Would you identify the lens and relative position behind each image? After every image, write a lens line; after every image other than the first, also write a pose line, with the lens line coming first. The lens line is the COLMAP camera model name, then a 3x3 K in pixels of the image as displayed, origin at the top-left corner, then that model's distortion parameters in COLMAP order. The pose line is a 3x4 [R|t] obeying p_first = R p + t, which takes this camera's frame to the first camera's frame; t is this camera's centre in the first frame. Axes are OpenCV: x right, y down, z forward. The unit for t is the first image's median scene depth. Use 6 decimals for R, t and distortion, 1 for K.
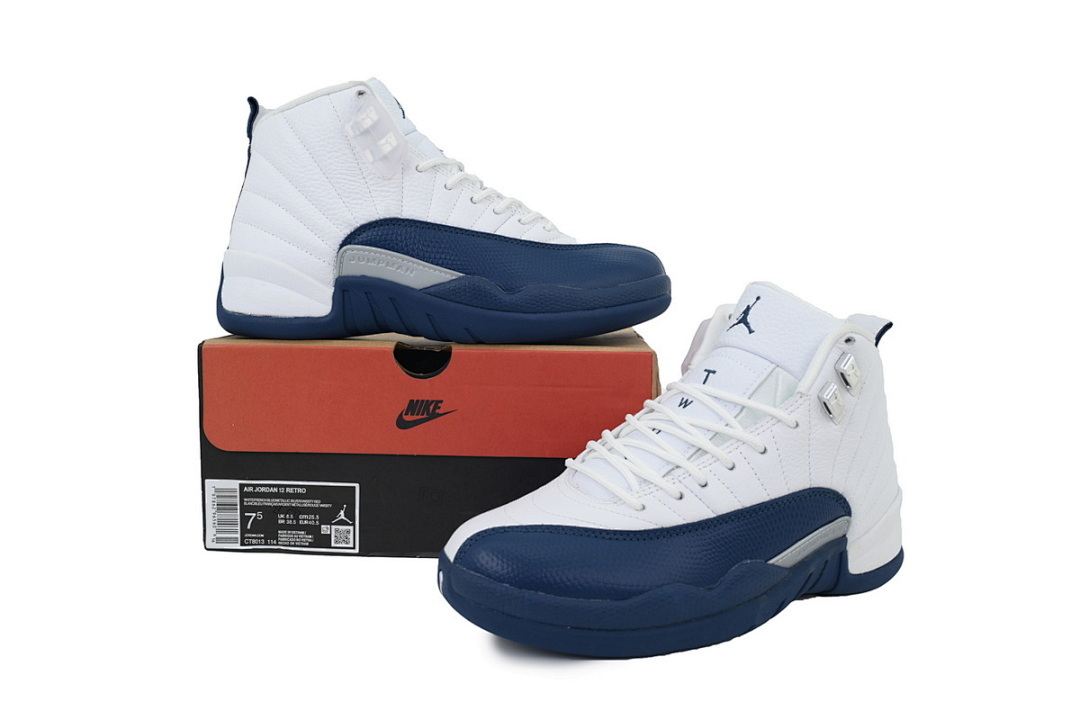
lens RADIAL K [[773.7, 0, 540.0], [0, 773.7, 360.0], [0, 0, 1]] dist [0.002624, 0.000321]
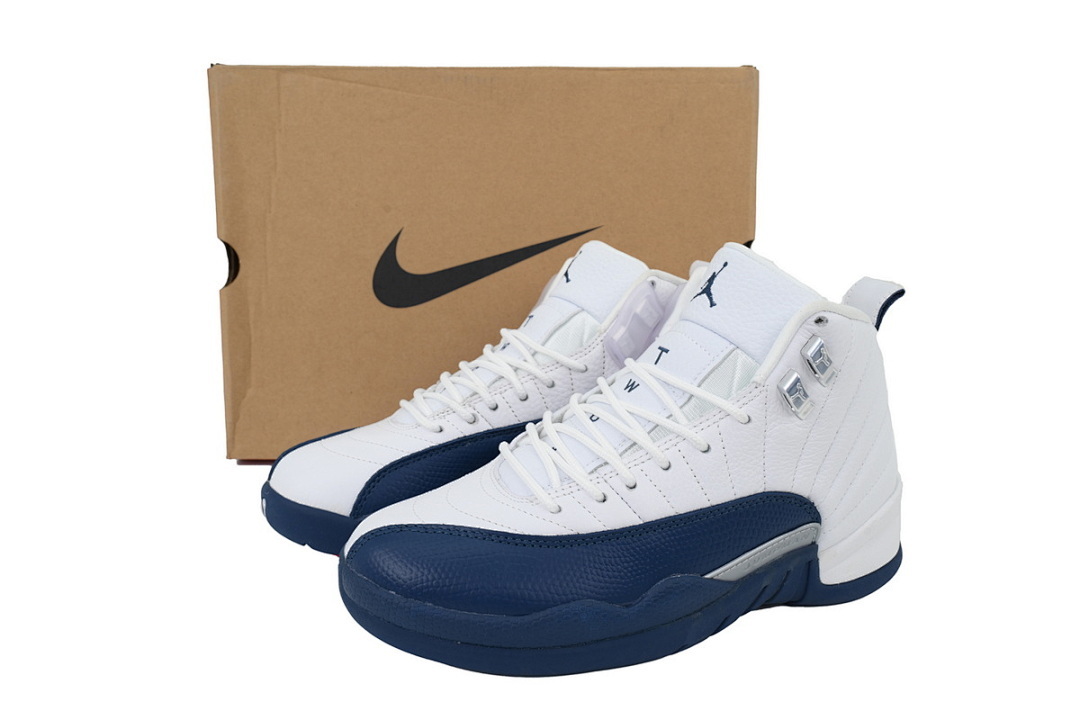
lens RADIAL K [[773.7, 0, 540.0], [0, 773.7, 360.0], [0, 0, 1]] dist [0.002624, 0.000321]
pose [[0.991231, 0.022827, -0.130156, 0.212941], [-0.009501, 0.994729, 0.102101, -0.066379], [0.131800, -0.099969, 0.986223, 0.136755]]
